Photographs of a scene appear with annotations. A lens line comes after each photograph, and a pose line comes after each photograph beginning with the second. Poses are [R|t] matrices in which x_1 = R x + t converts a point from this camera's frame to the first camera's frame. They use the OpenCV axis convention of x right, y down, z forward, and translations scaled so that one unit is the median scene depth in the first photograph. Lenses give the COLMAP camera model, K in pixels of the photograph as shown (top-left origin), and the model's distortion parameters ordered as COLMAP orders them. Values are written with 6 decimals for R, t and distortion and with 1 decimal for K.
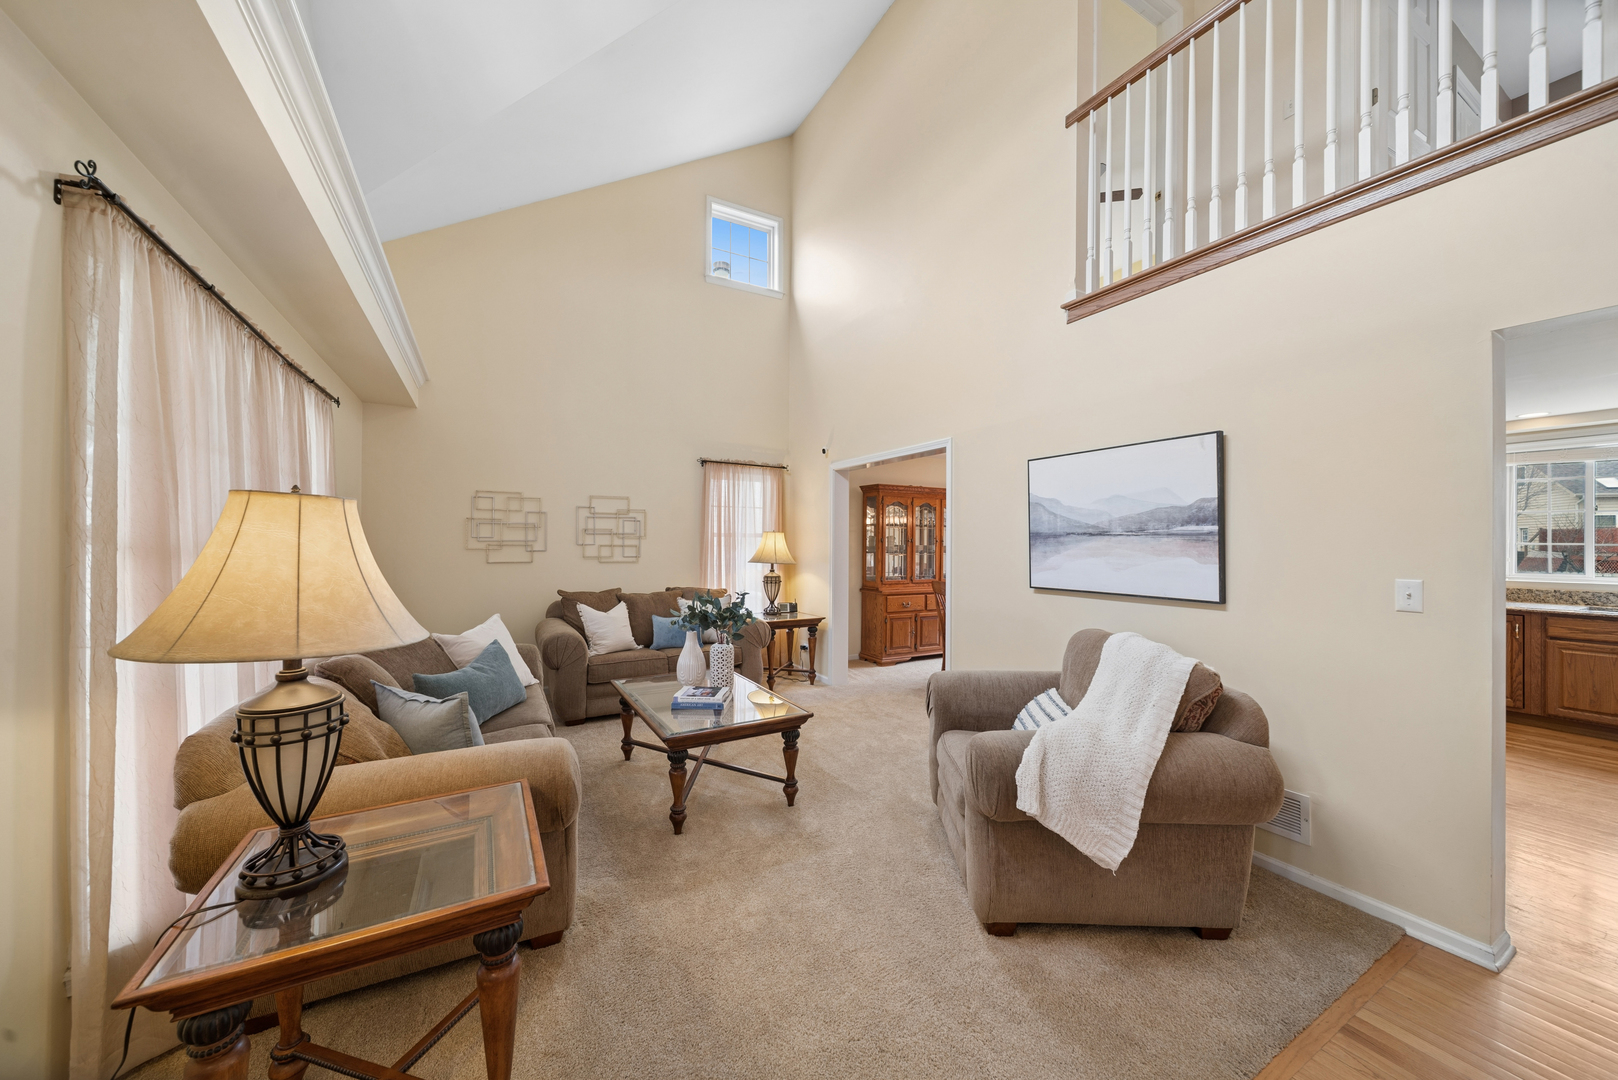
lens RADIAL K [[573.2, 0, 809.0], [0, 573.2, 543.7], [0, 0, 1]] dist [-0.002463, -0.001154]
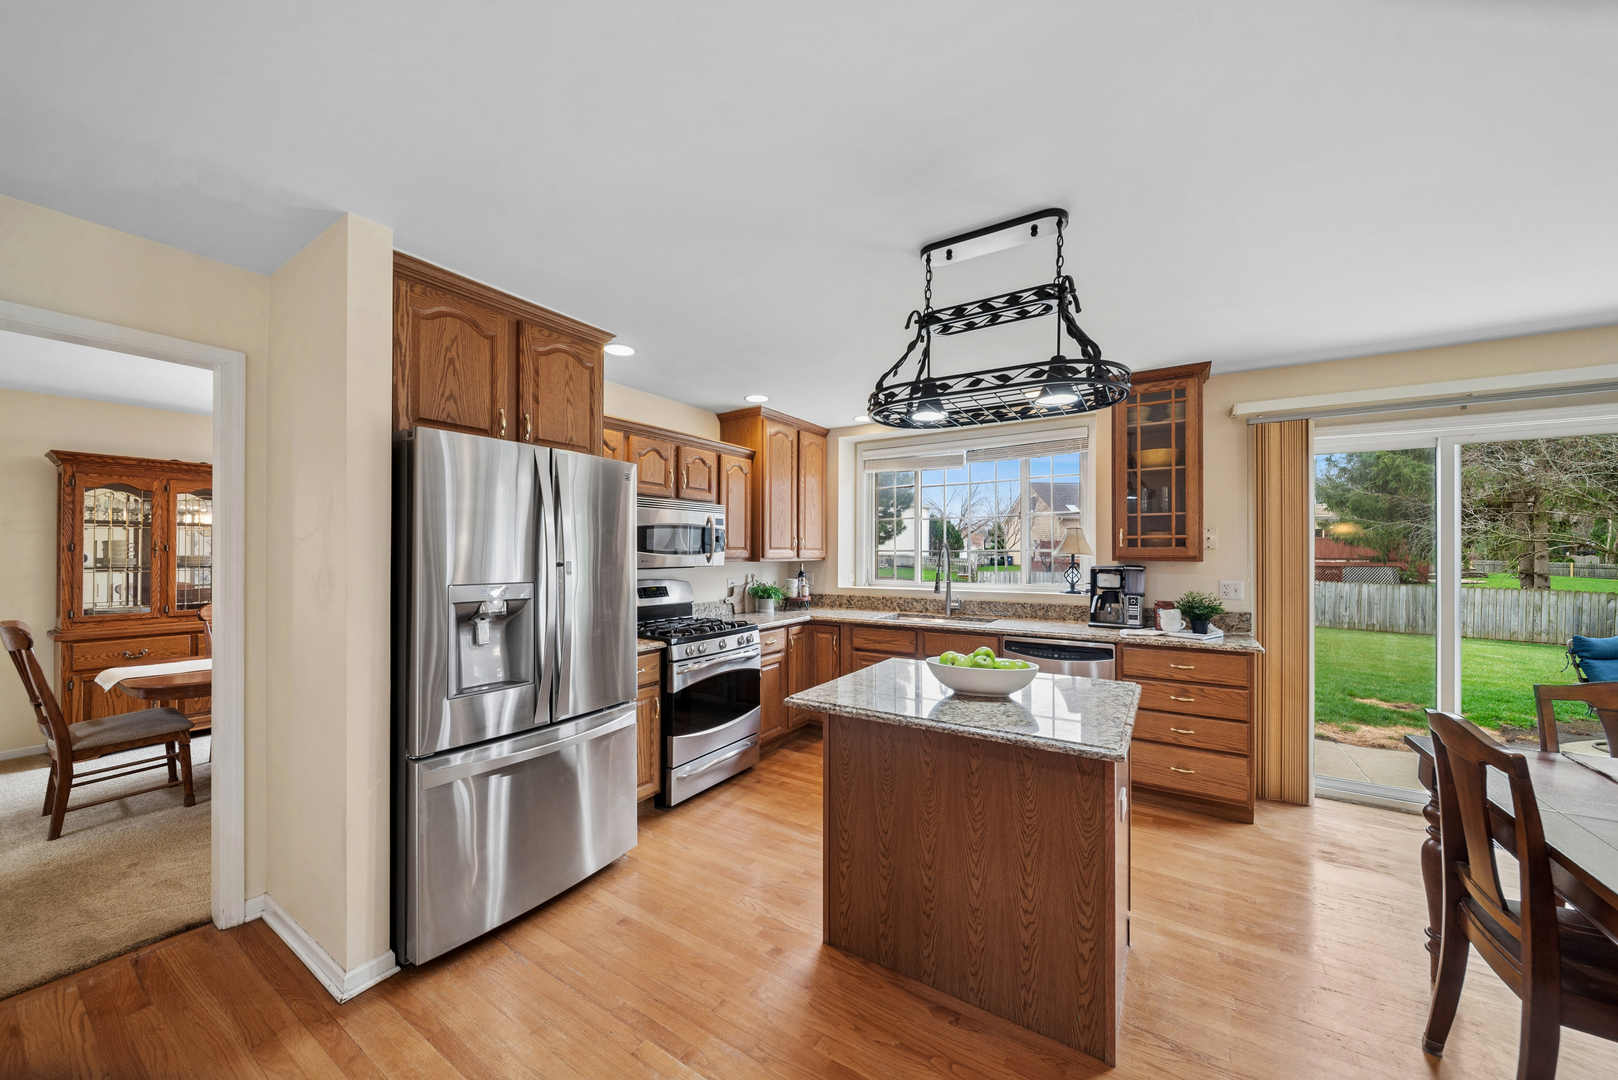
lens RADIAL K [[573.2, 0, 830.4], [0, 573.2, 548.4], [0, 0, 1]] dist [-0.002463, -0.001154]
pose [[0.867942, 0.001499, 0.496663, 0.009972], [0.003170, 0.999958, -0.008559, 0.000047], [-0.496655, 0.009003, 0.867901, 0.002287]]
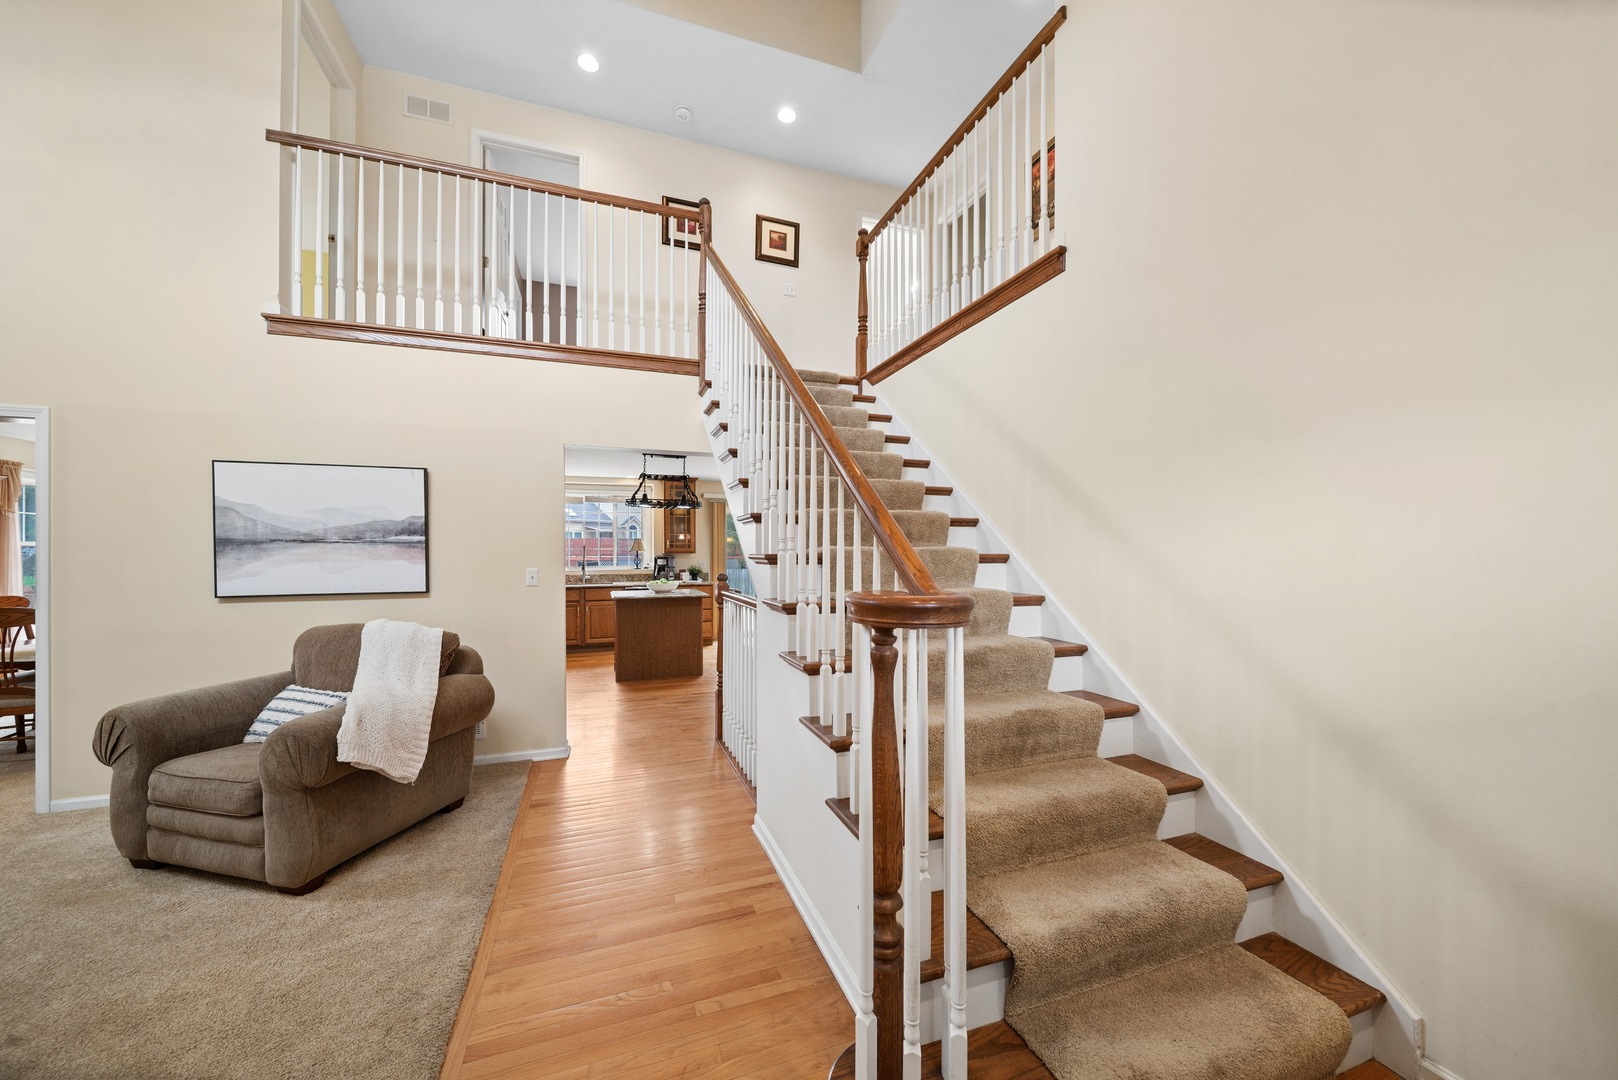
lens RADIAL K [[573.2, 0, 804.0], [0, 573.2, 545.7], [0, 0, 1]] dist [-0.002463, -0.001154]
pose [[0.158721, 0.000031, 0.987323, -0.508904], [0.002978, 0.999995, -0.000511, -0.005763], [-0.987319, 0.003021, 0.158720, -0.127903]]
